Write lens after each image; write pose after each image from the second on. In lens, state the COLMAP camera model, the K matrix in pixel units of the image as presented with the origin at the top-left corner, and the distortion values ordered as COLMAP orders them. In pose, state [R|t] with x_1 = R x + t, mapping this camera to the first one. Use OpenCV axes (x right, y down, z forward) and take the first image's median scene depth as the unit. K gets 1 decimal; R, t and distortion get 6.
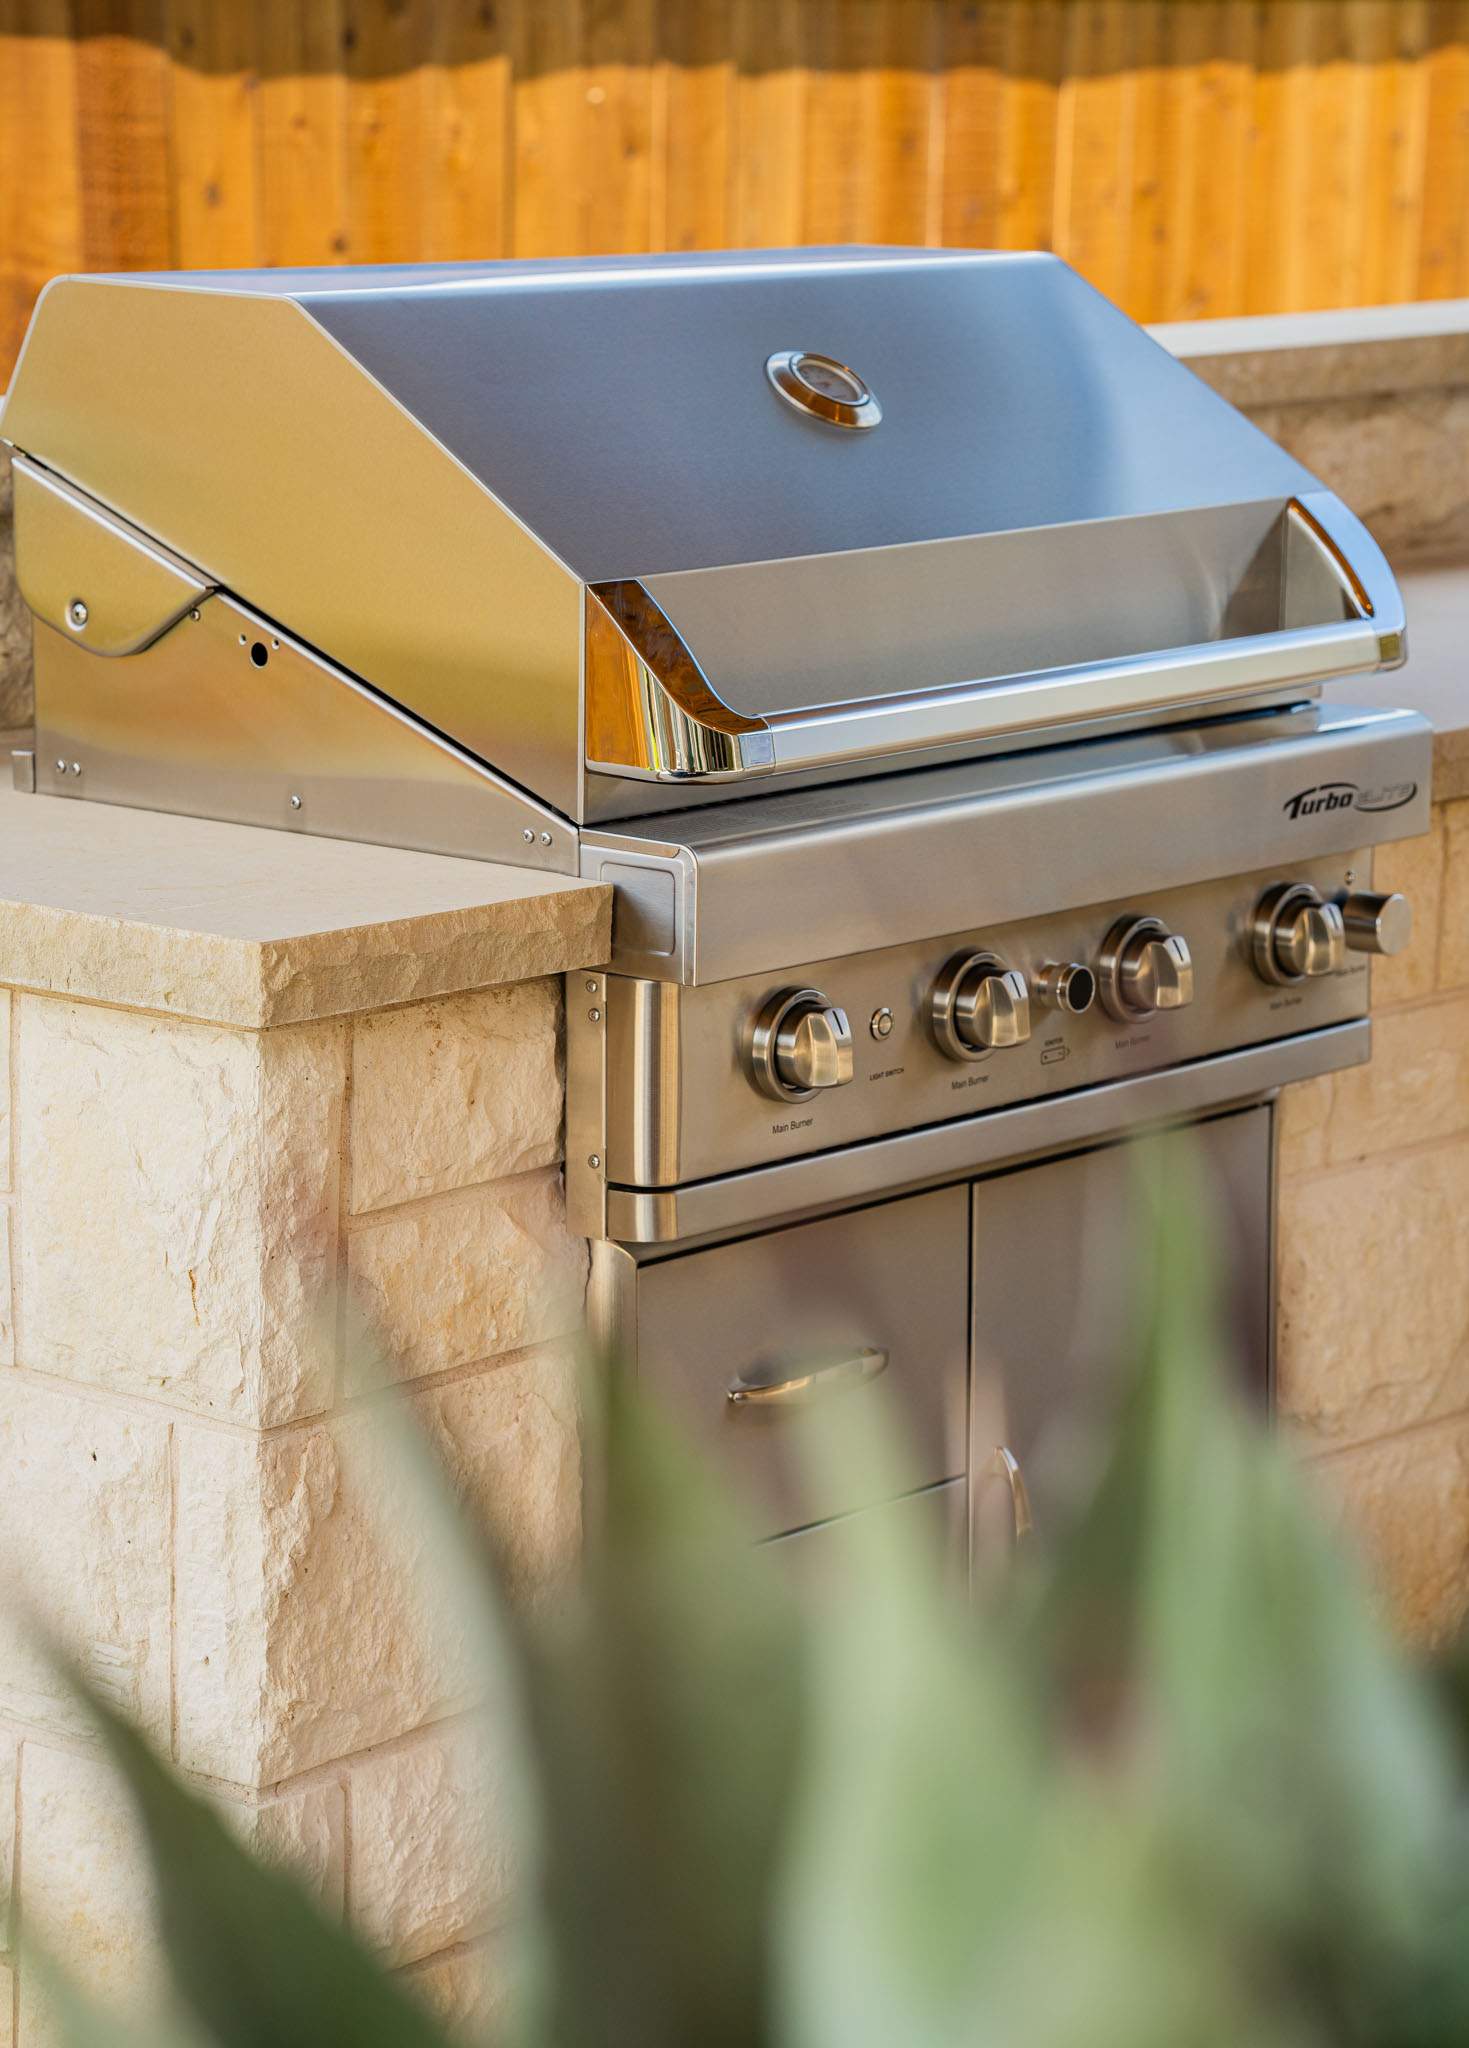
lens RADIAL K [[5291.3, 0, 731.6], [0, 5291.3, 946.9], [0, 0, 1]] dist [0.705827, 0.285607]
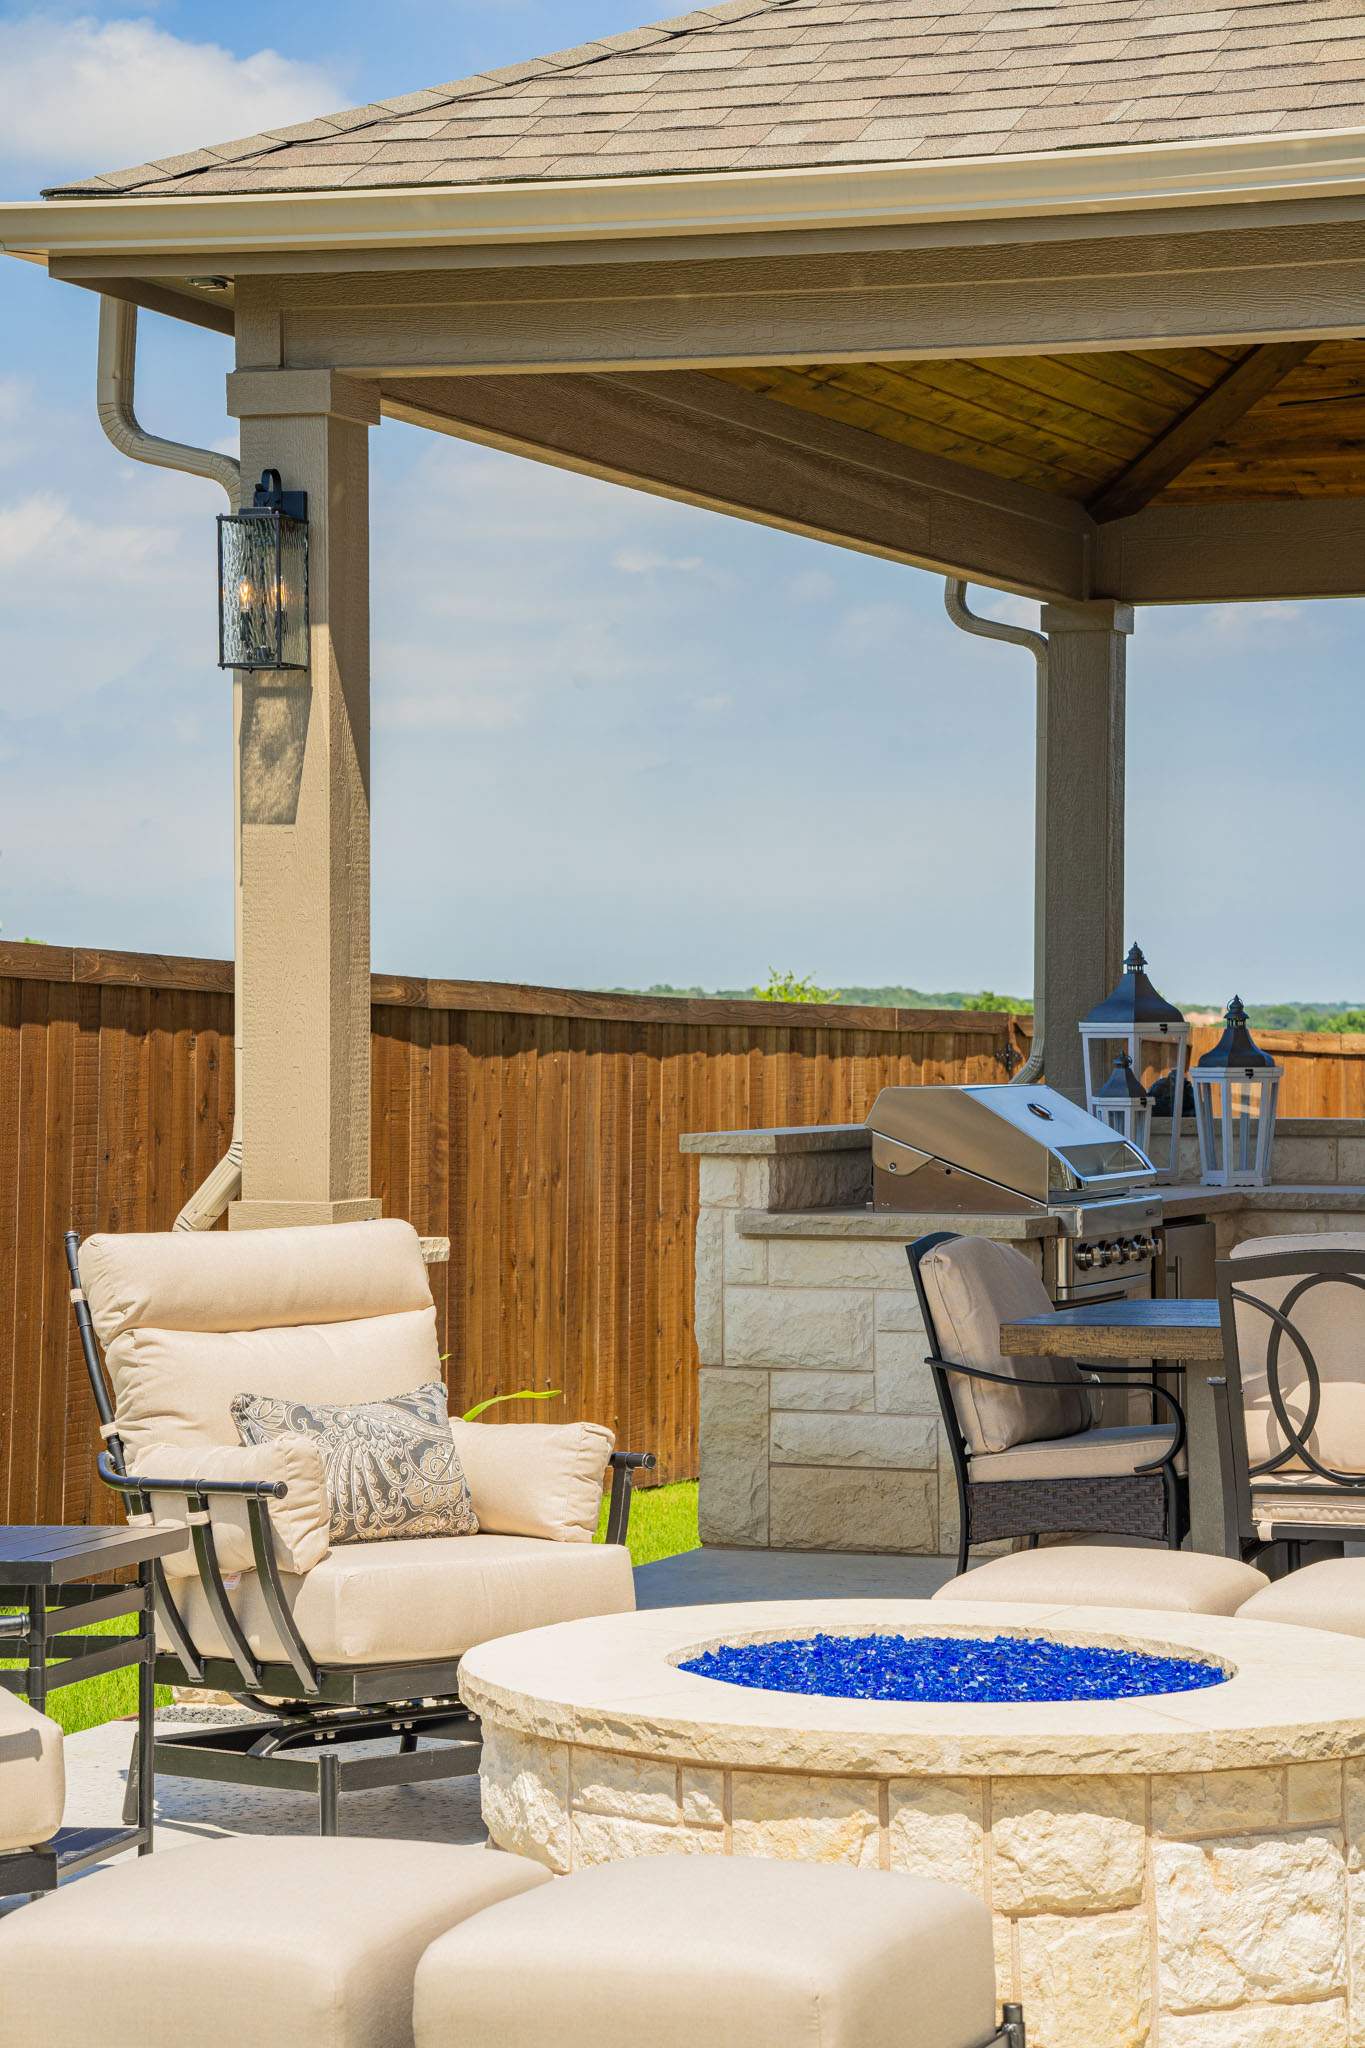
lens RADIAL K [[4786.4, 0, 640.4], [0, 4786.4, 1028.3], [0, 0, 1]] dist [0.636431, 0.273156]
pose [[0.944725, -0.011065, 0.327677, -1.437155], [0.067688, 0.984482, -0.161908, 0.396776], [-0.320801, 0.175138, 0.930813, -2.274624]]
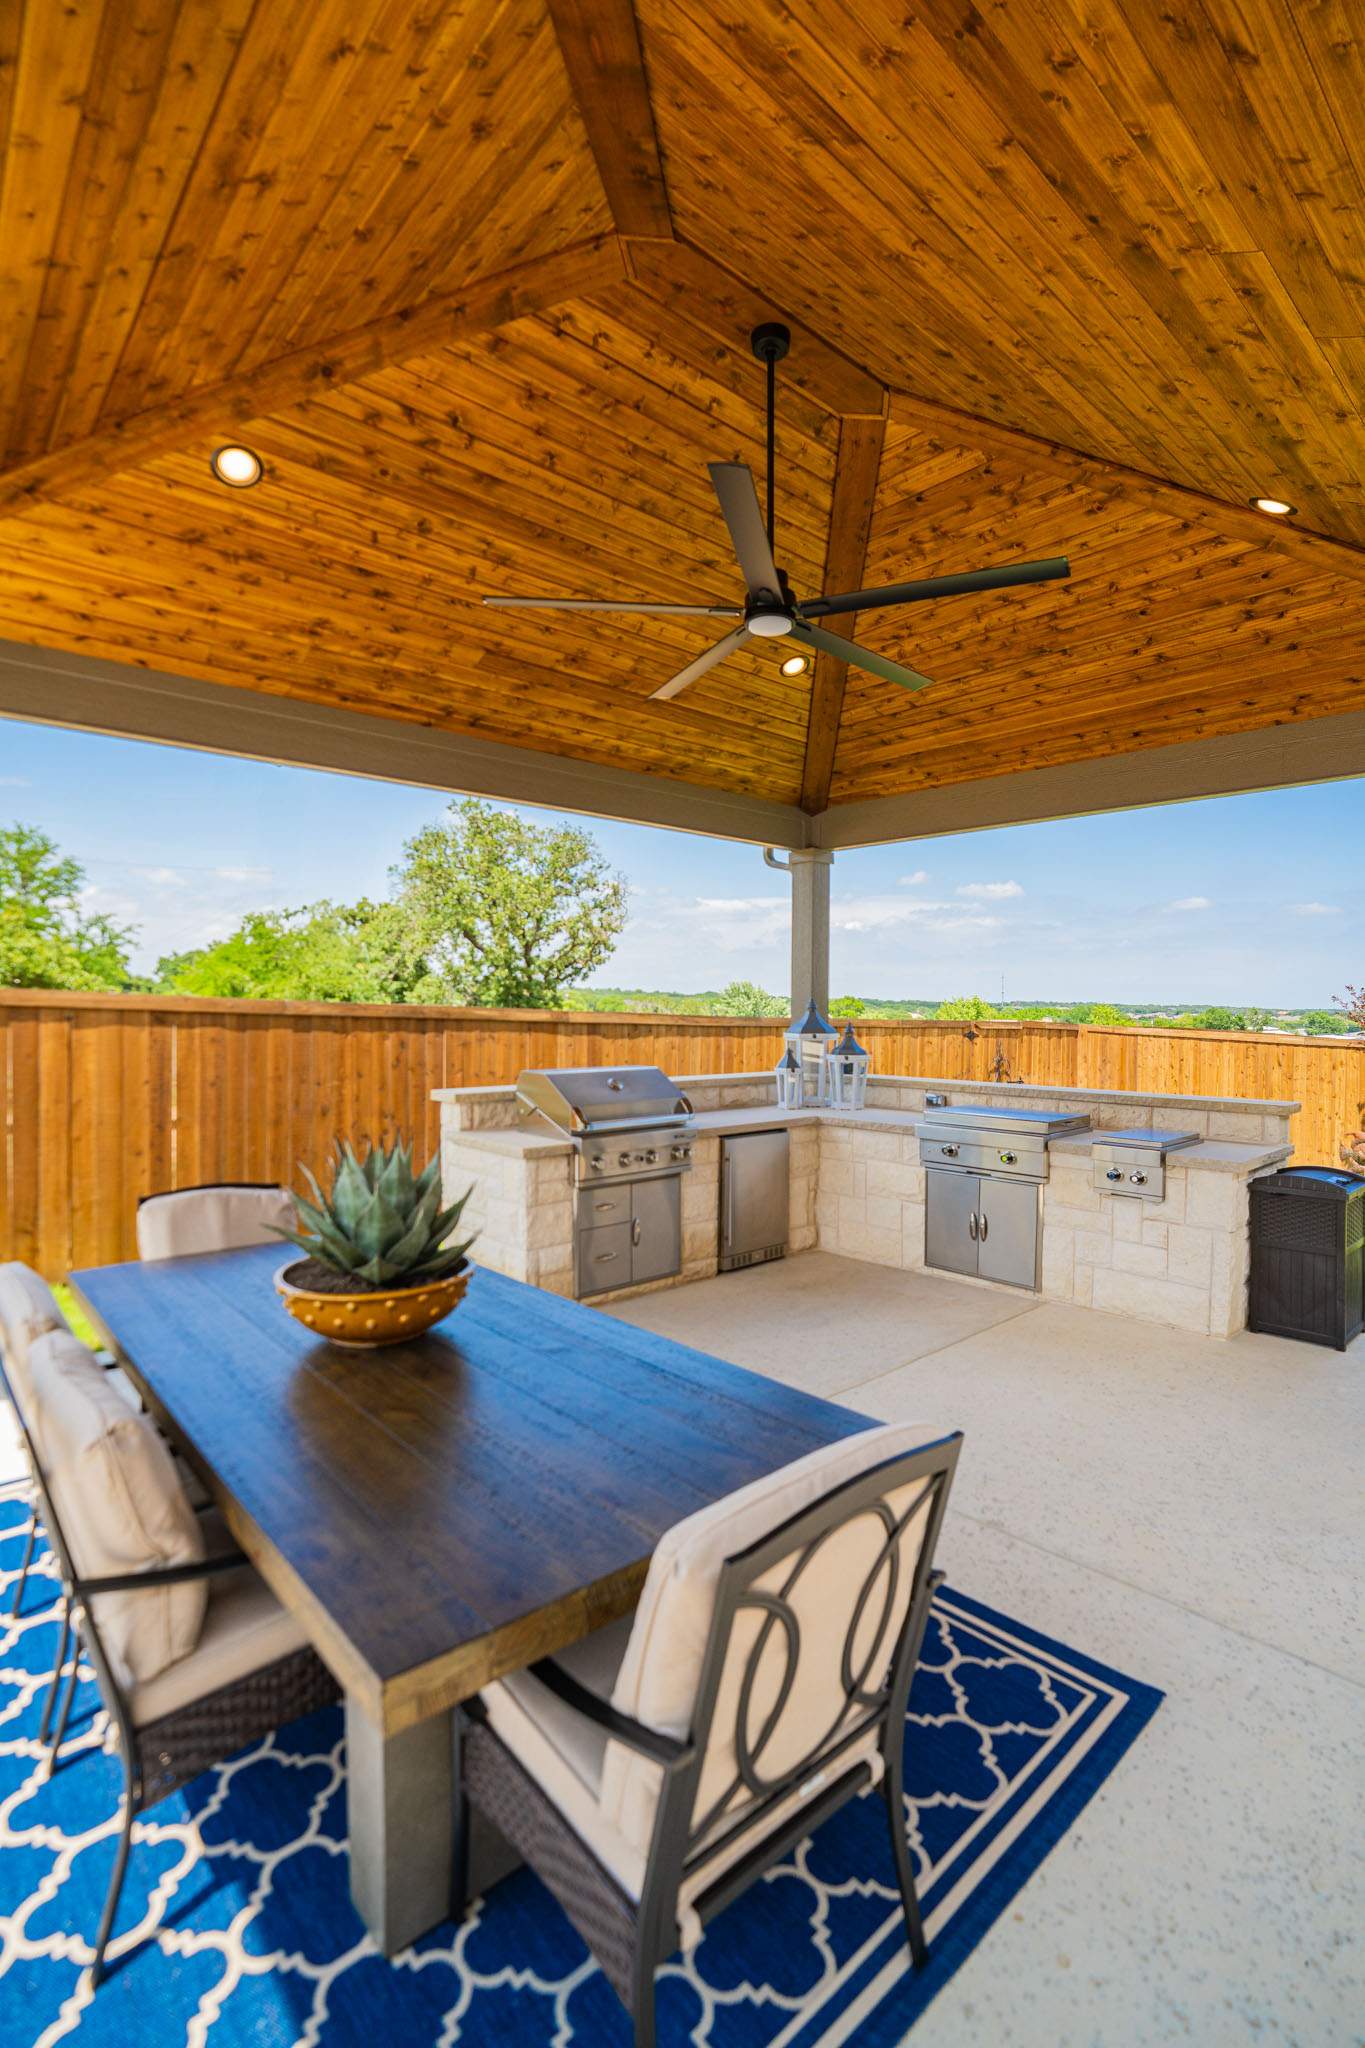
lens RADIAL K [[945.9, 0, 685.5], [0, 945.9, 1016.9], [0, 0, 1]] dist [-0.070787, 0.028647]
pose [[0.991878, -0.002410, -0.127171, 0.296060], [-0.019075, 0.985695, -0.167457, 0.032447], [0.125756, 0.168523, 0.977643, -0.390812]]
